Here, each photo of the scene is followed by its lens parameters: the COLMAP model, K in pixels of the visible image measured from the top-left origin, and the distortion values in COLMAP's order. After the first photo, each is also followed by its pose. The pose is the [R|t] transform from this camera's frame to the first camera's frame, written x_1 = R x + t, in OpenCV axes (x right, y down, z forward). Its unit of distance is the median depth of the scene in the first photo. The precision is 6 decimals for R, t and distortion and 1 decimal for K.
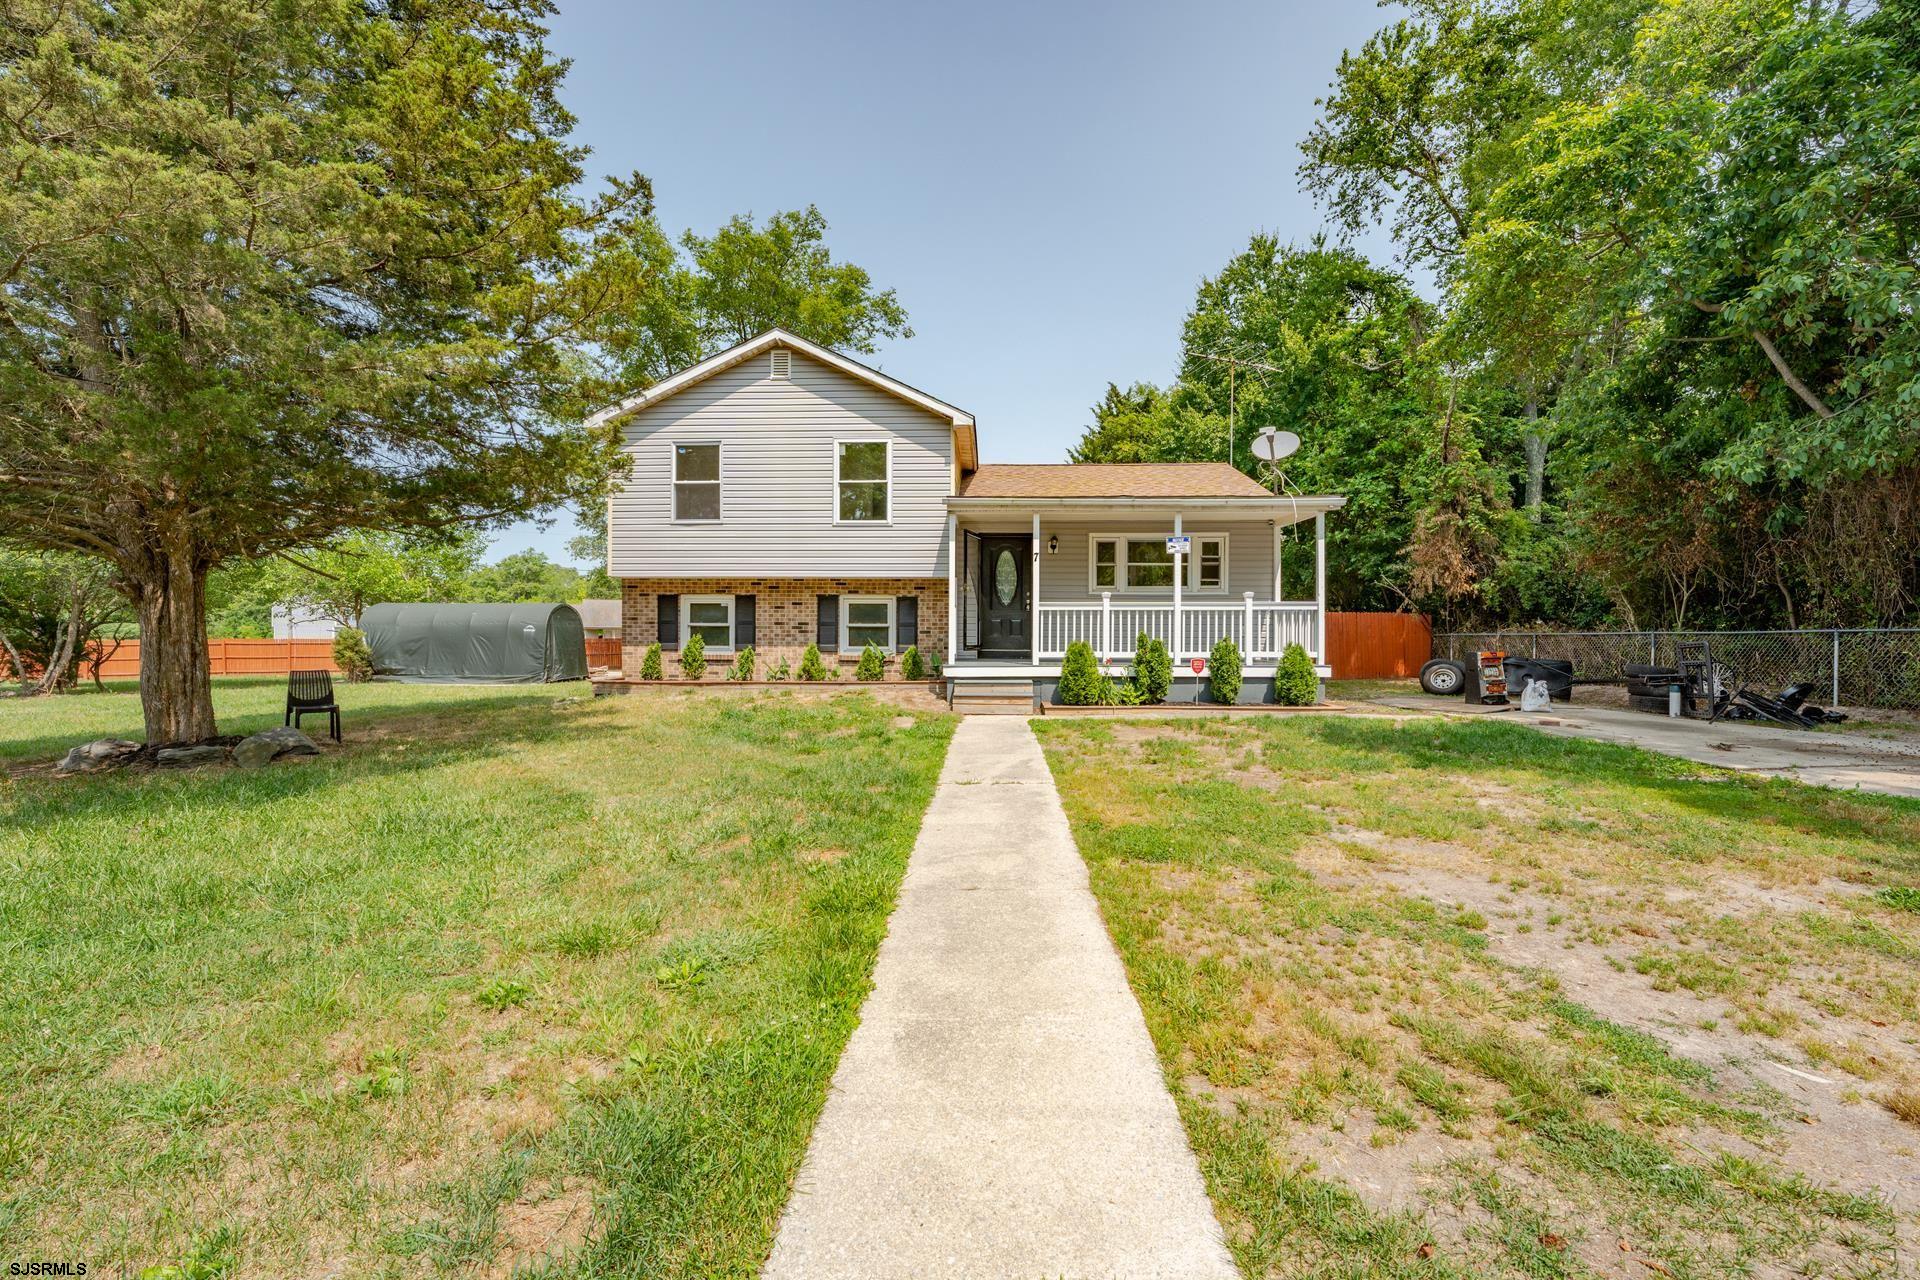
lens RADIAL K [[783.2, 0, 963.6], [0, 783.2, 638.4], [0, 0, 1]] dist [-0.024400, 0.001297]
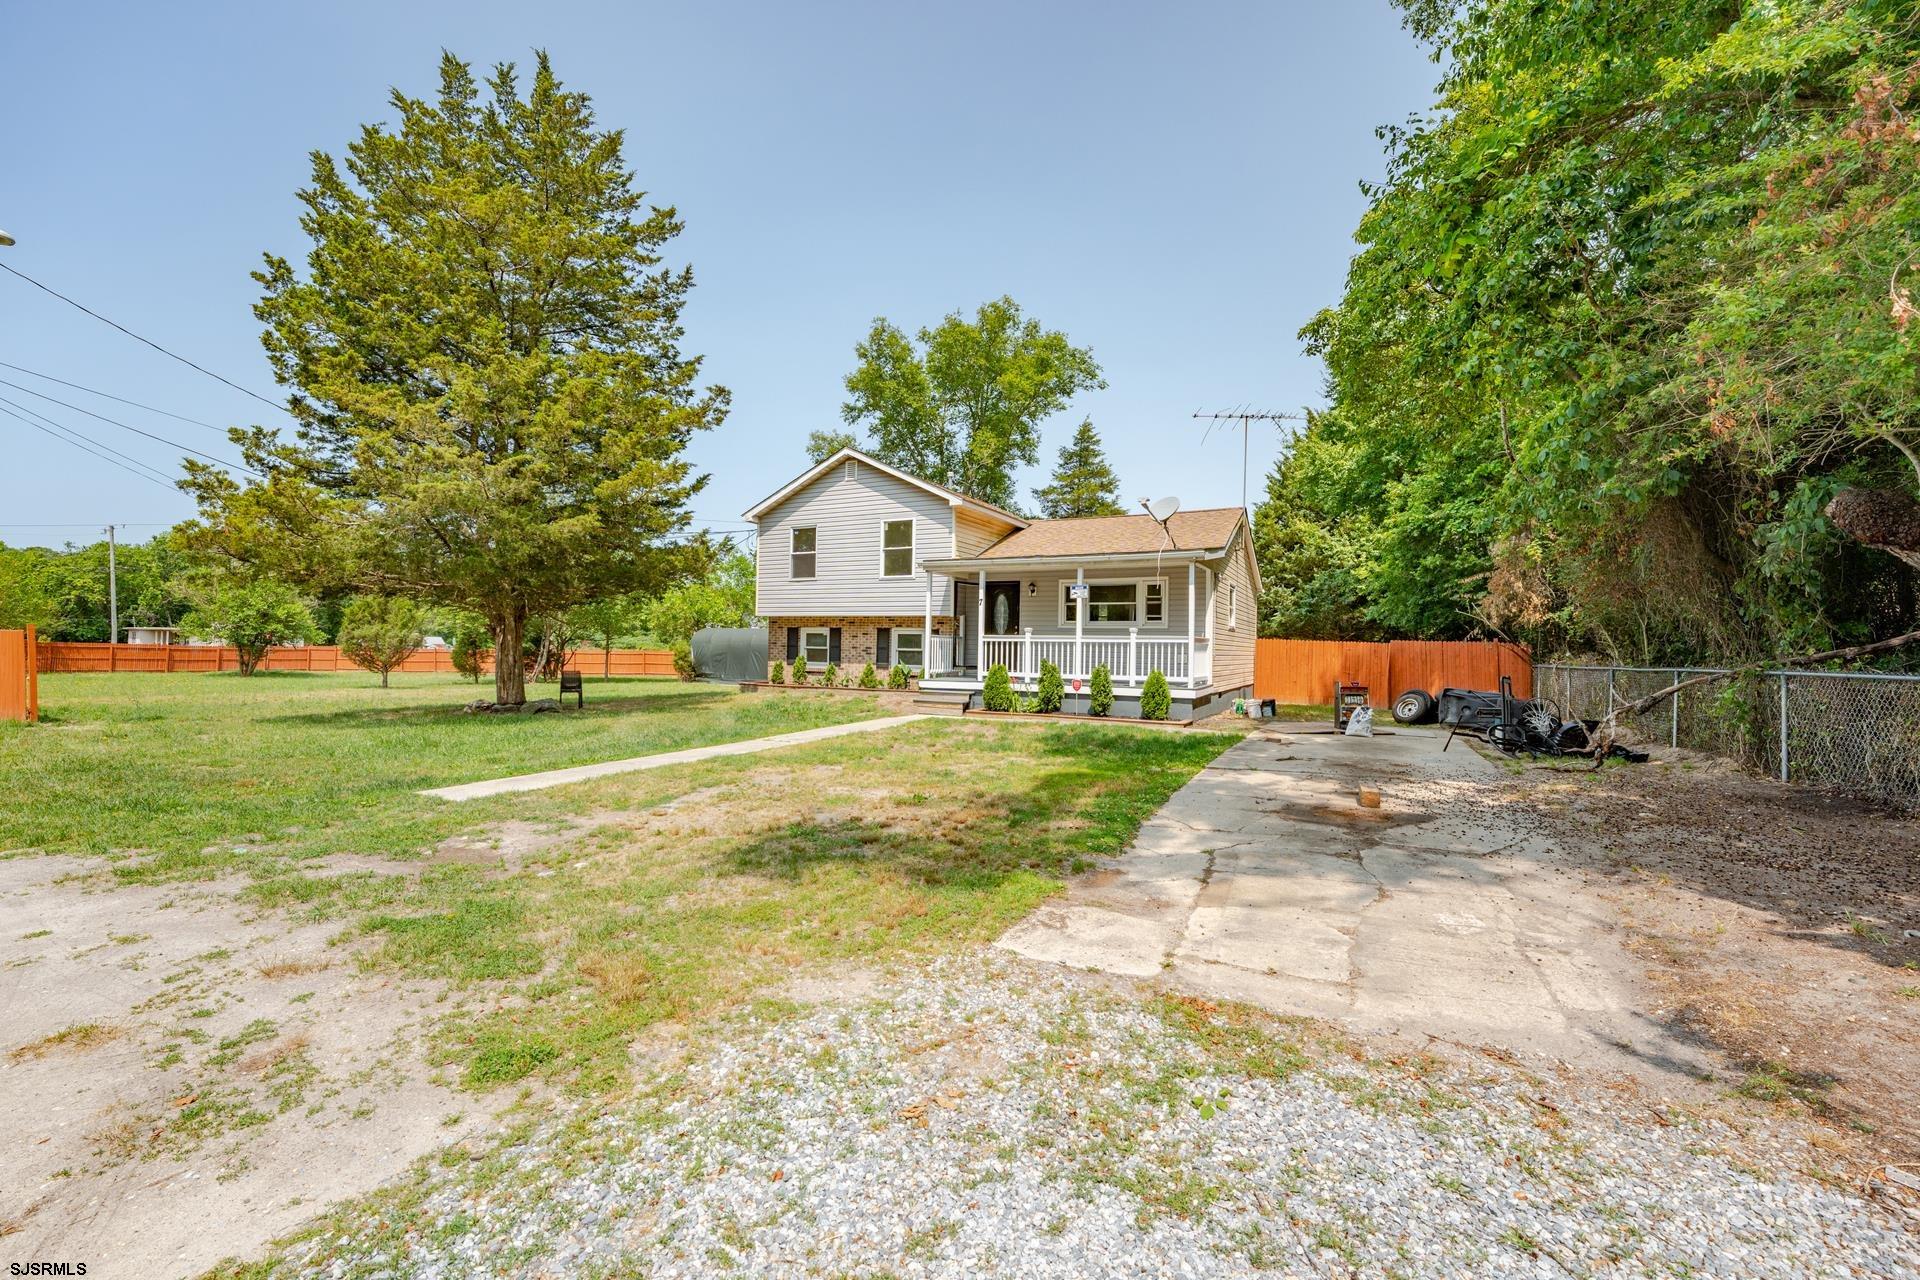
lens RADIAL K [[783.2, 0, 944.6], [0, 783.2, 638.1], [0, 0, 1]] dist [-0.024400, 0.001297]
pose [[0.895040, 0.007218, -0.445926, 0.566357], [-0.017873, 0.999646, -0.019693, -0.011521], [0.445627, 0.025596, 0.894853, -0.220221]]
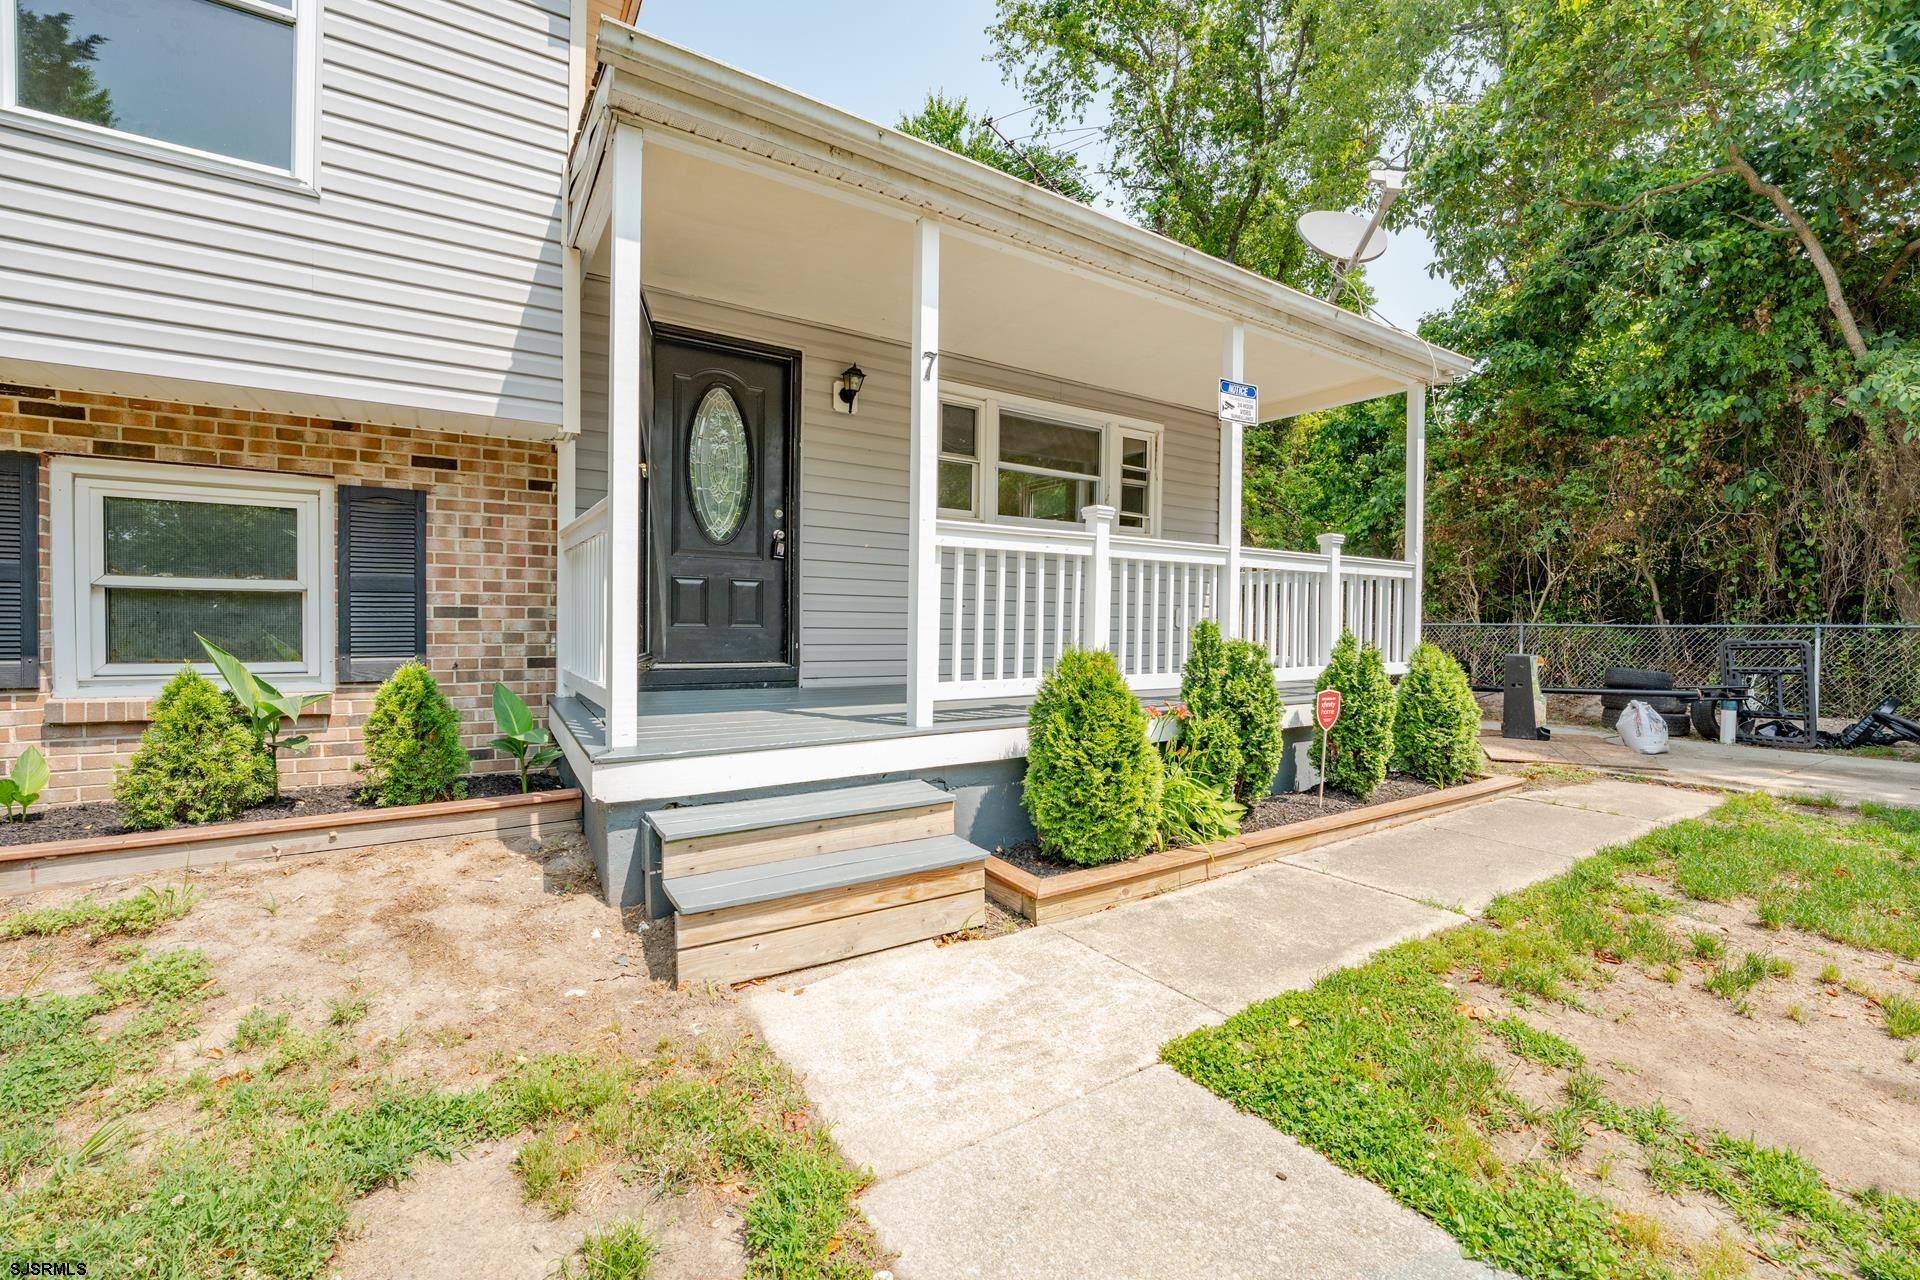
lens RADIAL K [[783.2, 0, 962.1], [0, 783.2, 637.5], [0, 0, 1]] dist [-0.024400, 0.001297]
pose [[0.818984, -0.003888, 0.573803, -0.061243], [-0.004494, 0.999903, 0.013188, -0.003154], [-0.573799, -0.013379, 0.818887, 0.653900]]
